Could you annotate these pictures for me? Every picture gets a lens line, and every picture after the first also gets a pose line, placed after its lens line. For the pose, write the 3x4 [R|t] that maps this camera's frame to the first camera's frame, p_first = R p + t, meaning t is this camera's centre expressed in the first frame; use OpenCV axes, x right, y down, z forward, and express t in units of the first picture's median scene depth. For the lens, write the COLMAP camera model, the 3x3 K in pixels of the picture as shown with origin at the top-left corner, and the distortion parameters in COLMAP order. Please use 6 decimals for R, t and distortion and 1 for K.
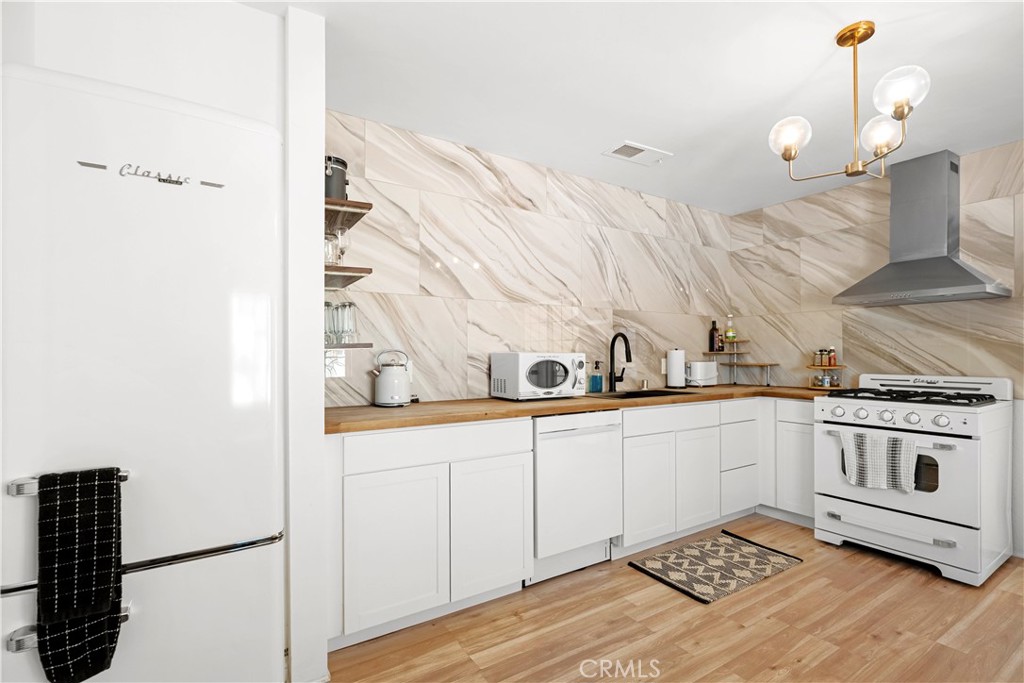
lens RADIAL K [[476.6, 0, 511.7], [0, 476.6, 350.6], [0, 0, 1]] dist [-0.002953, -0.000678]
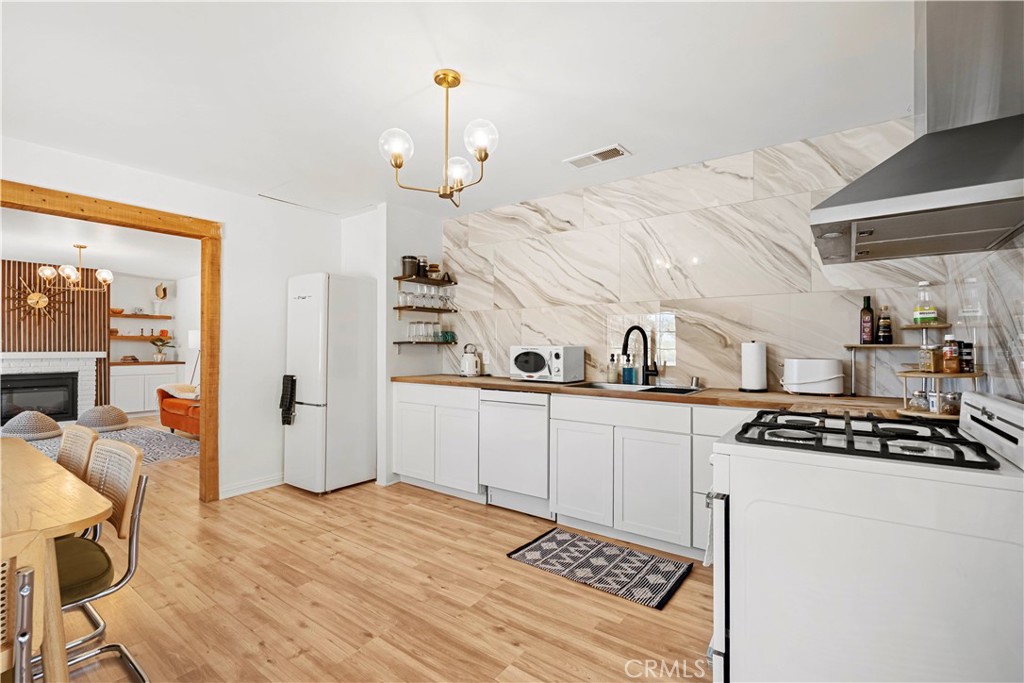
lens RADIAL K [[455.4, 0, 504.8], [0, 455.4, 339.3], [0, 0, 1]] dist [-0.004160, -0.000511]
pose [[0.353077, -0.010453, -0.935536, 1.200828], [0.005455, 0.999944, -0.009114, -0.002709], [0.935578, -0.001886, 0.353114, 0.478369]]
